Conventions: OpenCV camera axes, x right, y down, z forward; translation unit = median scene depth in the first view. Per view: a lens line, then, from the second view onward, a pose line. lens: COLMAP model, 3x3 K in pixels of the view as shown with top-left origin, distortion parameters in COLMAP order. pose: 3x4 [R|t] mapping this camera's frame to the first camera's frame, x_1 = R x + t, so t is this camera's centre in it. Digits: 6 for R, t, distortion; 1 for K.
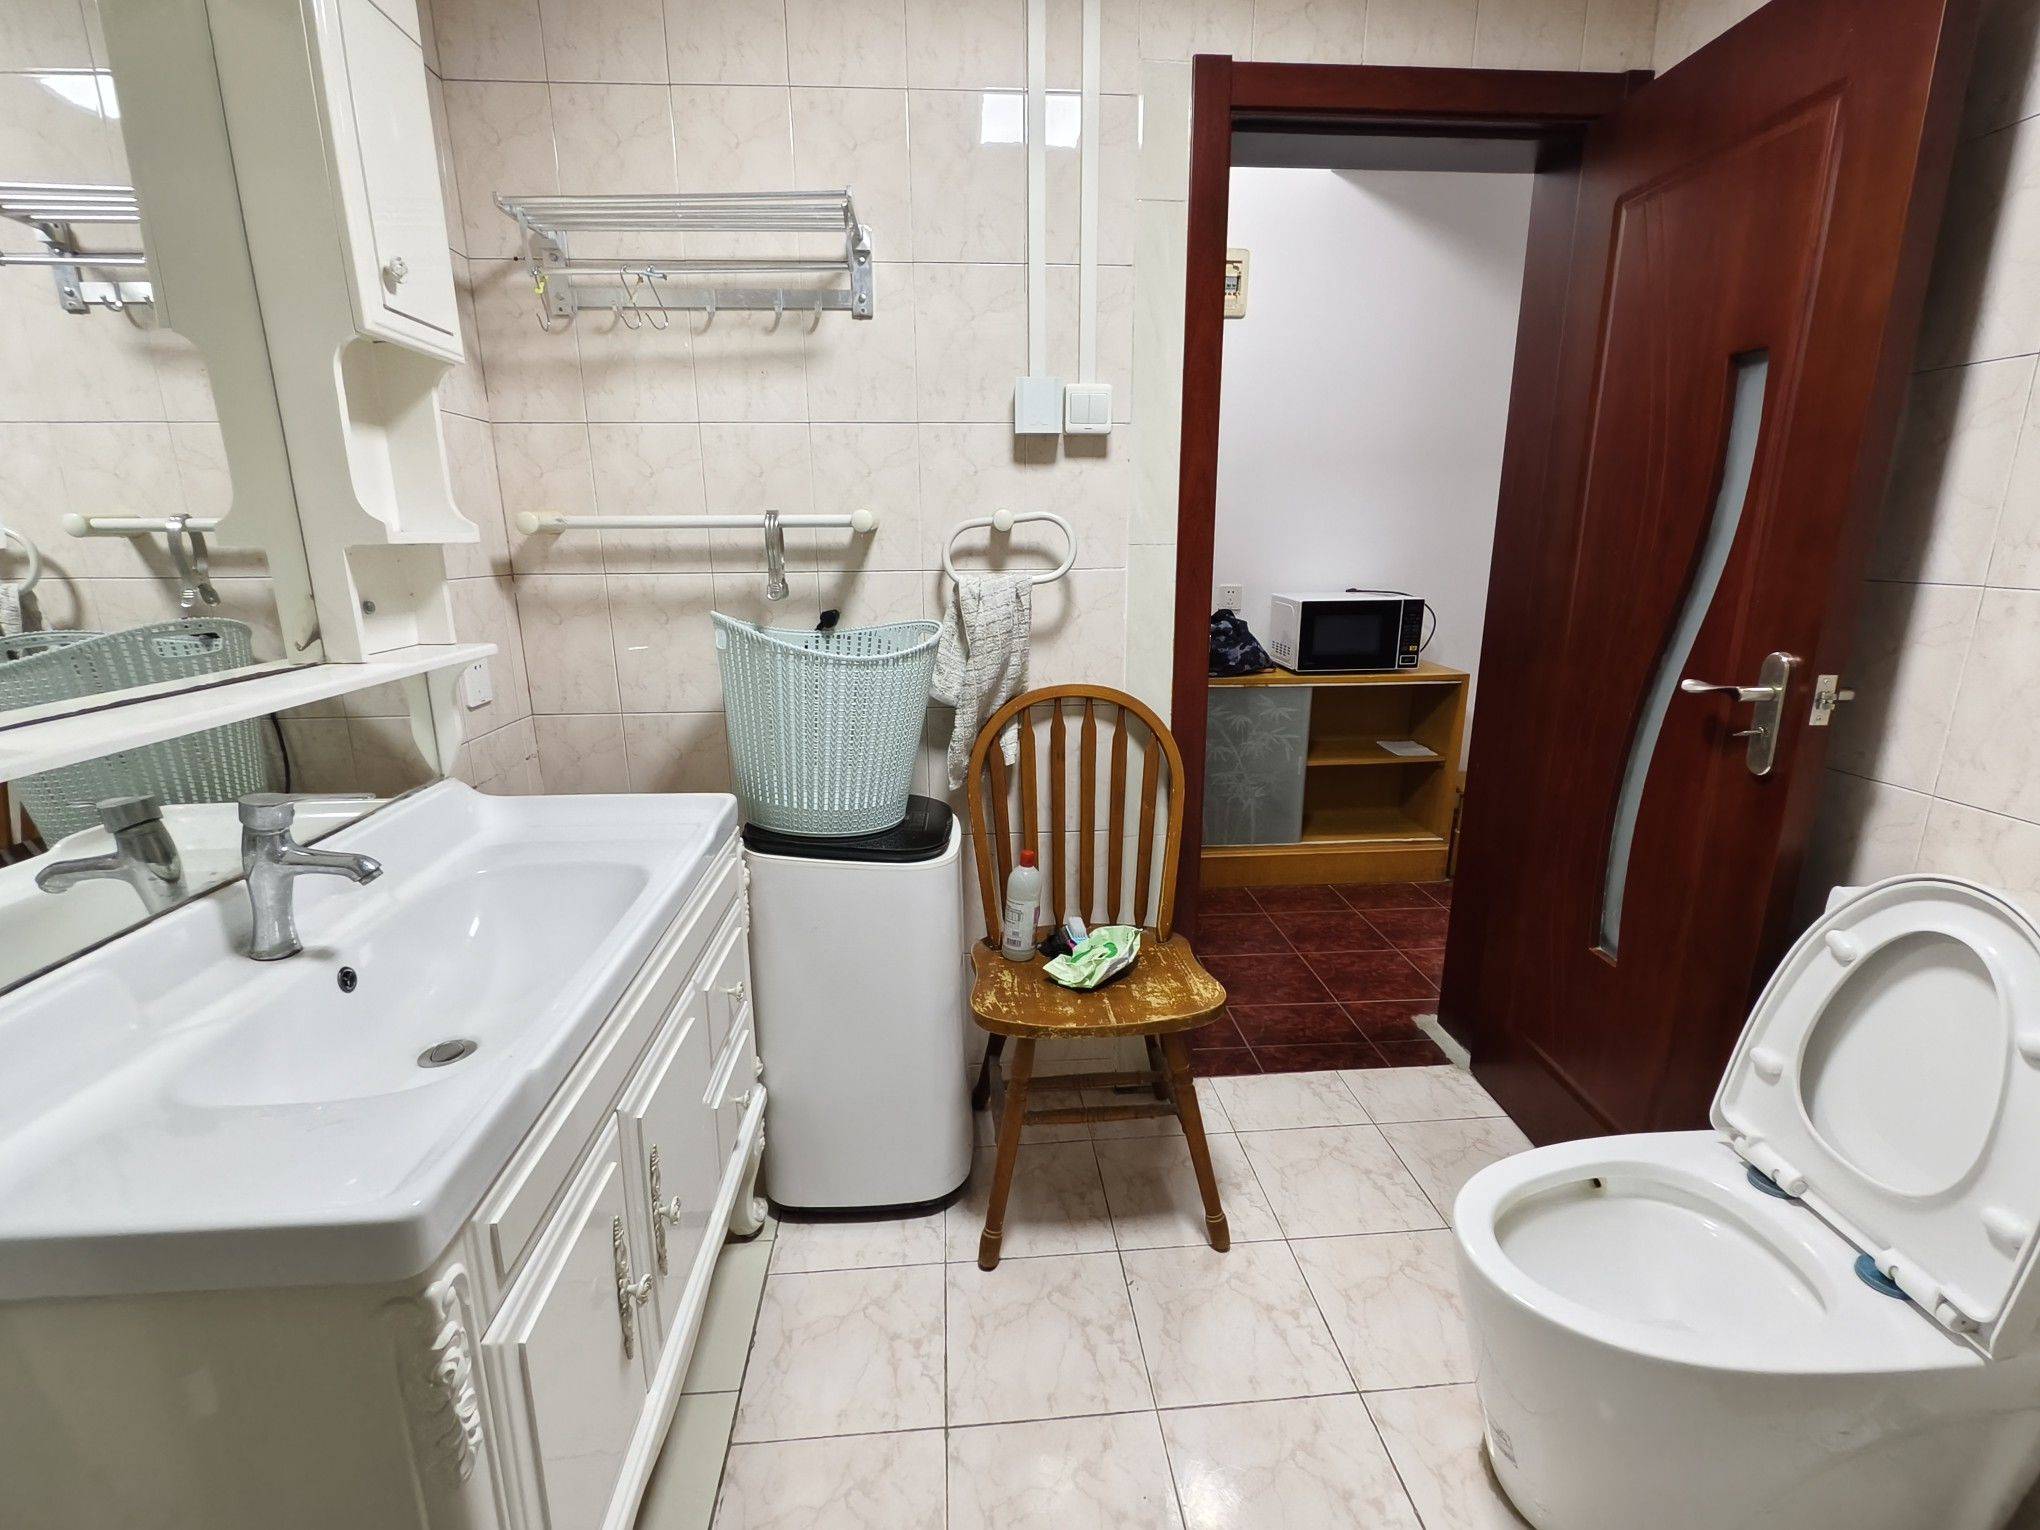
lens RADIAL K [[942.0, 0, 1019.6], [0, 942.0, 767.4], [0, 0, 1]] dist [0.004626, -0.000865]
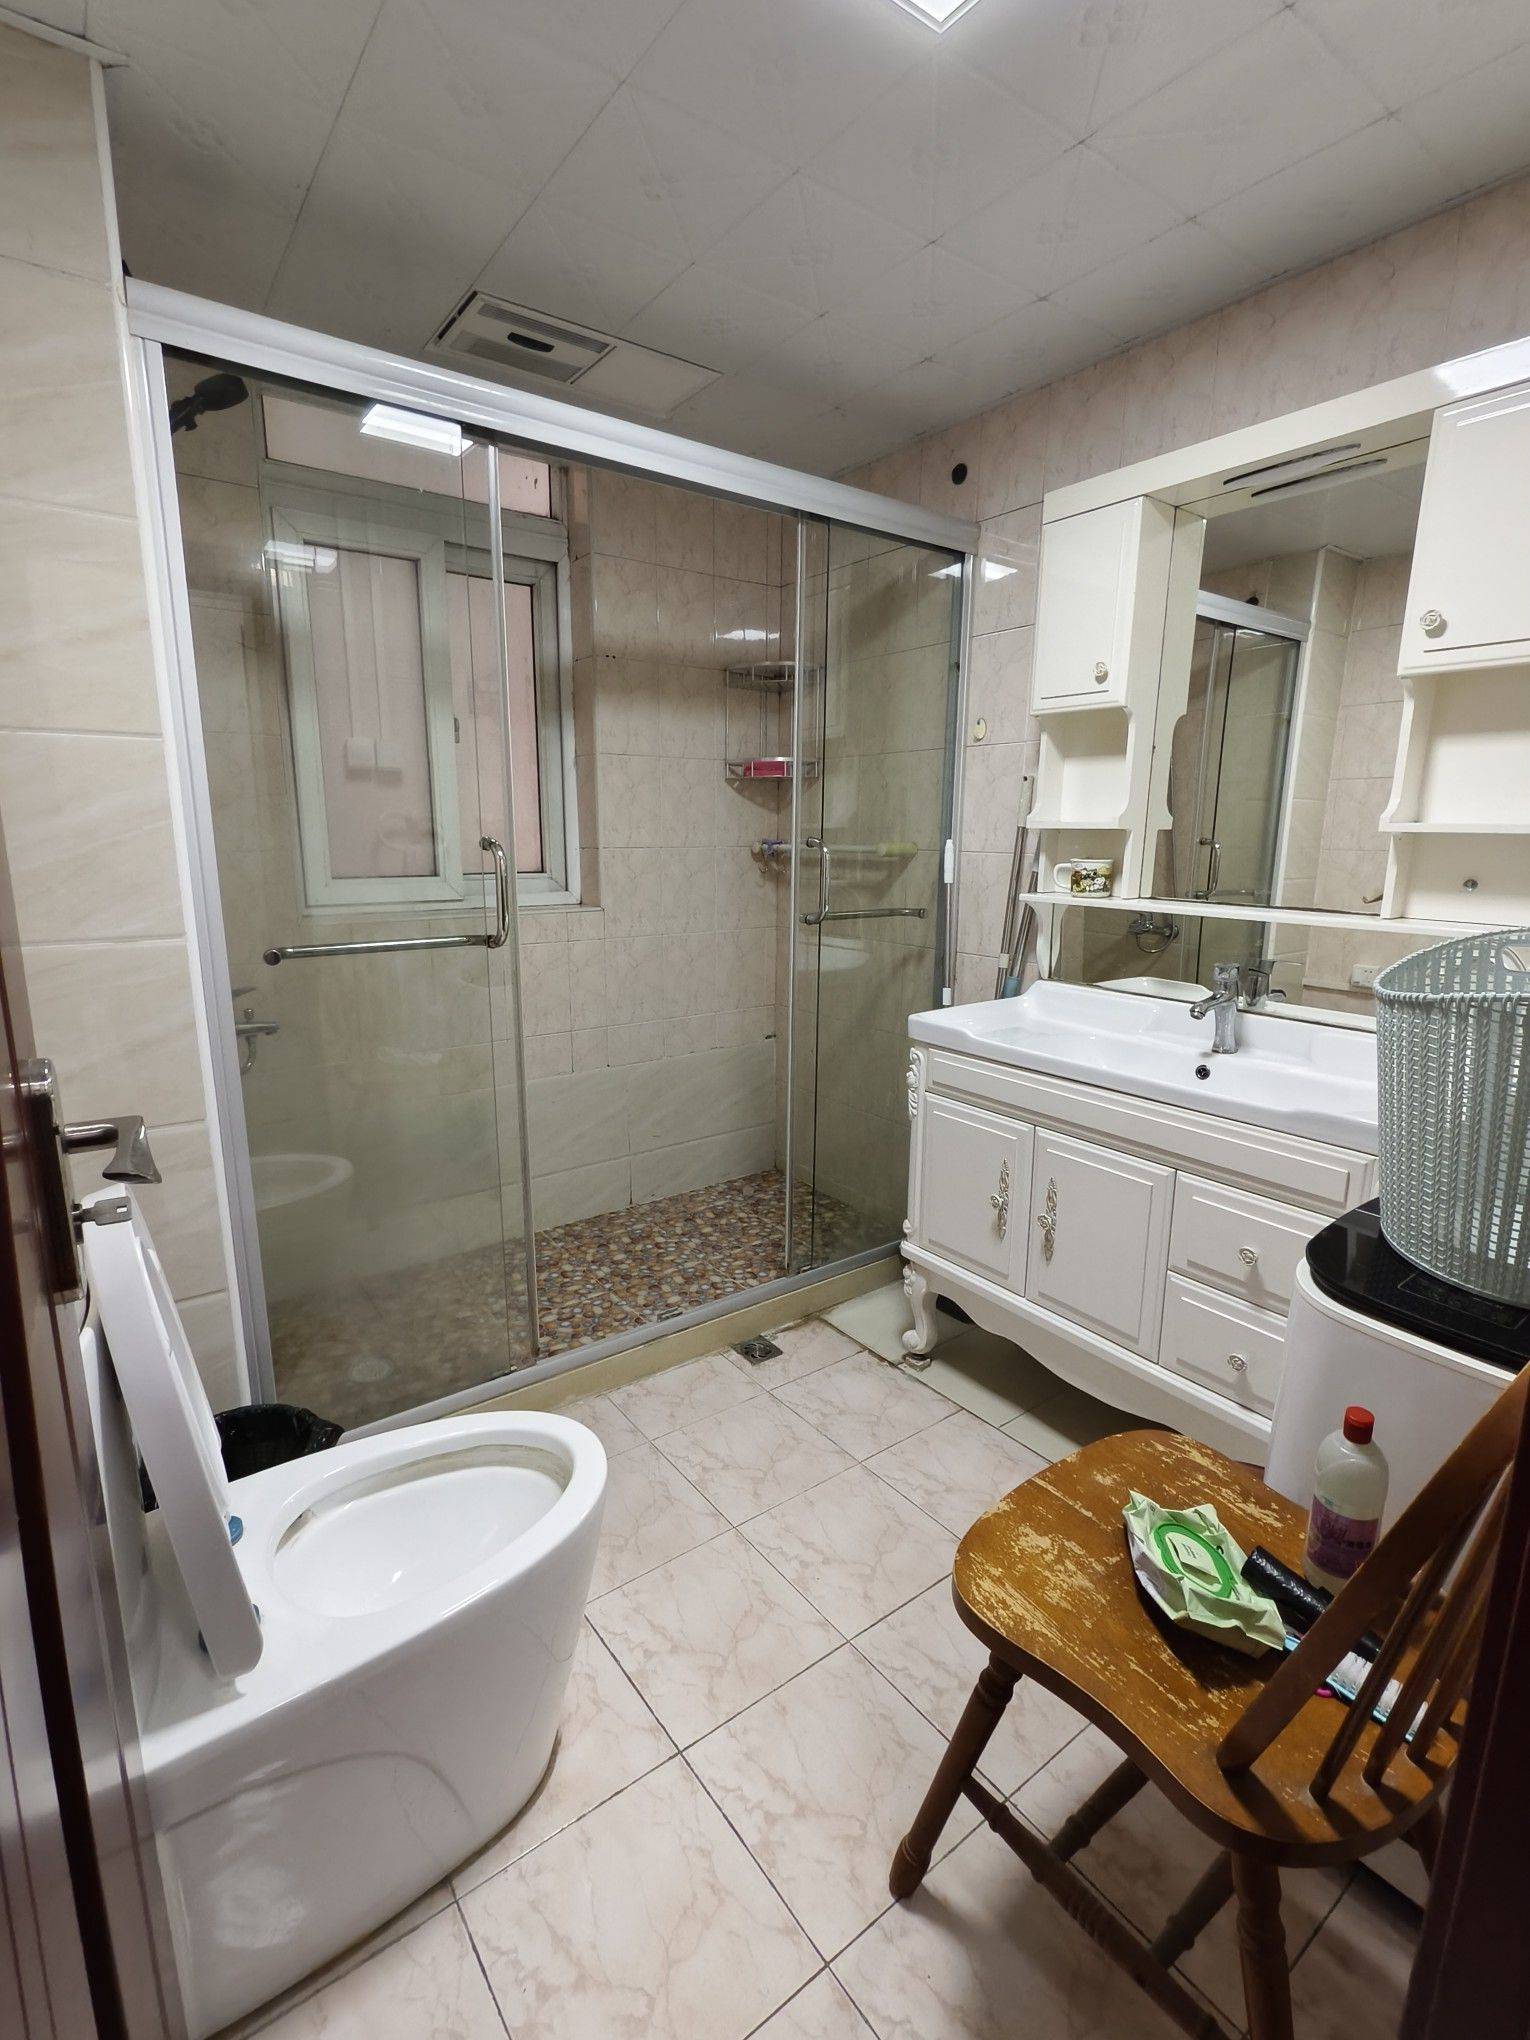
lens RADIAL K [[942.0, 0, 765.6], [0, 942.0, 1016.8], [0, 0, 1]] dist [0.004626, -0.000865]
pose [[-0.845546, 0.099110, -0.524623, 0.639181], [-0.134970, 0.911023, 0.389641, -0.321895], [0.516561, 0.400268, -0.756935, 1.326550]]
